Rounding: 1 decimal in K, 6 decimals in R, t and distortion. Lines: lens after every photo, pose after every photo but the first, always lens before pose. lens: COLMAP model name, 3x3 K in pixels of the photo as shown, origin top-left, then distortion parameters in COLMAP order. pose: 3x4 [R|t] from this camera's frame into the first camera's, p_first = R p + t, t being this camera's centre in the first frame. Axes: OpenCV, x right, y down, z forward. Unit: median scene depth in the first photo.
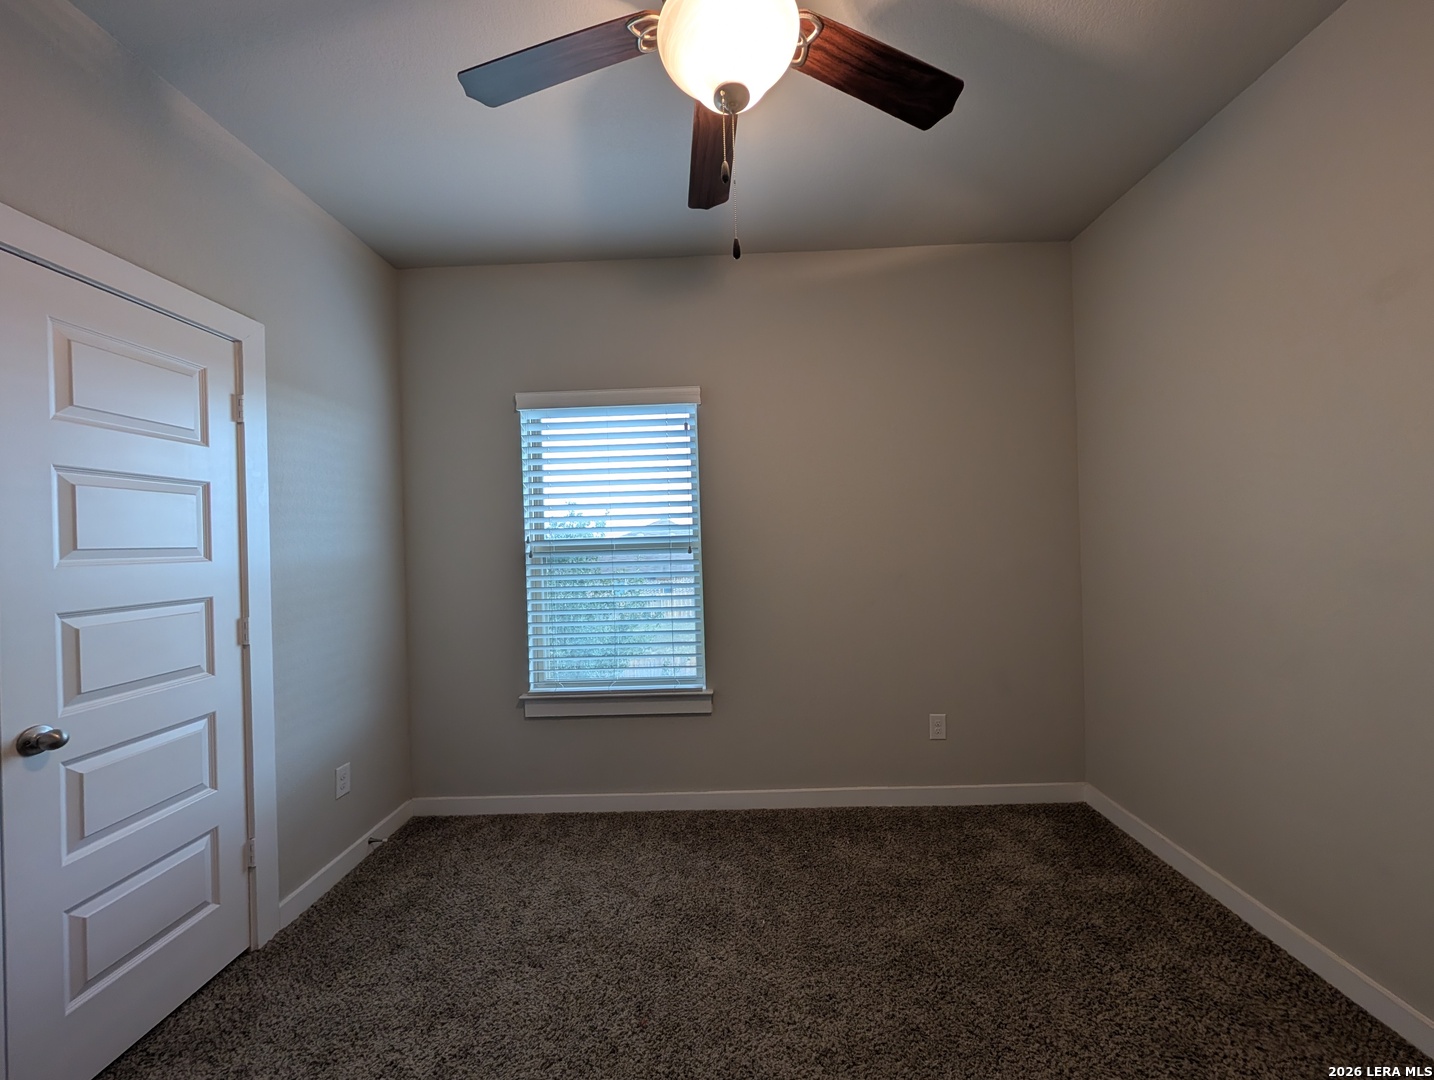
lens RADIAL K [[542.5, 0, 720.3], [0, 542.5, 538.7], [0, 0, 1]] dist [-0.000772, -0.000100]
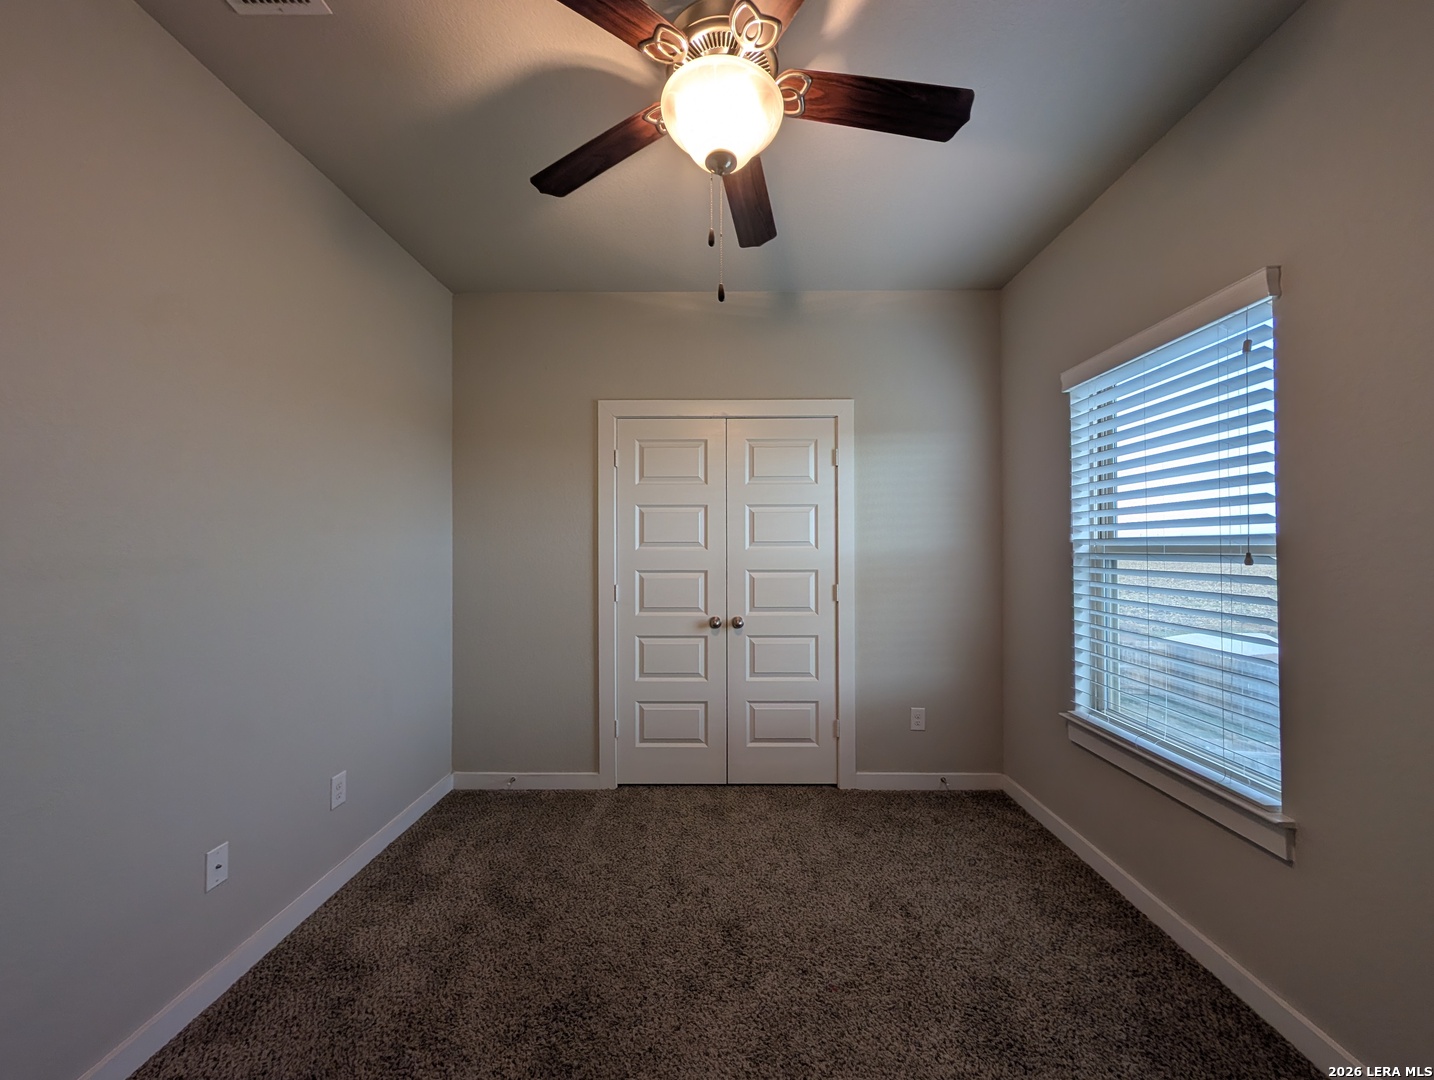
lens RADIAL K [[542.5, 0, 721.9], [0, 542.5, 543.4], [0, 0, 1]] dist [-0.000772, -0.000100]
pose [[0.007493, 0.022400, -0.999721, 0.750703], [0.004930, 0.999736, 0.022438, -0.017993], [0.999960, -0.005096, 0.007381, 0.629969]]
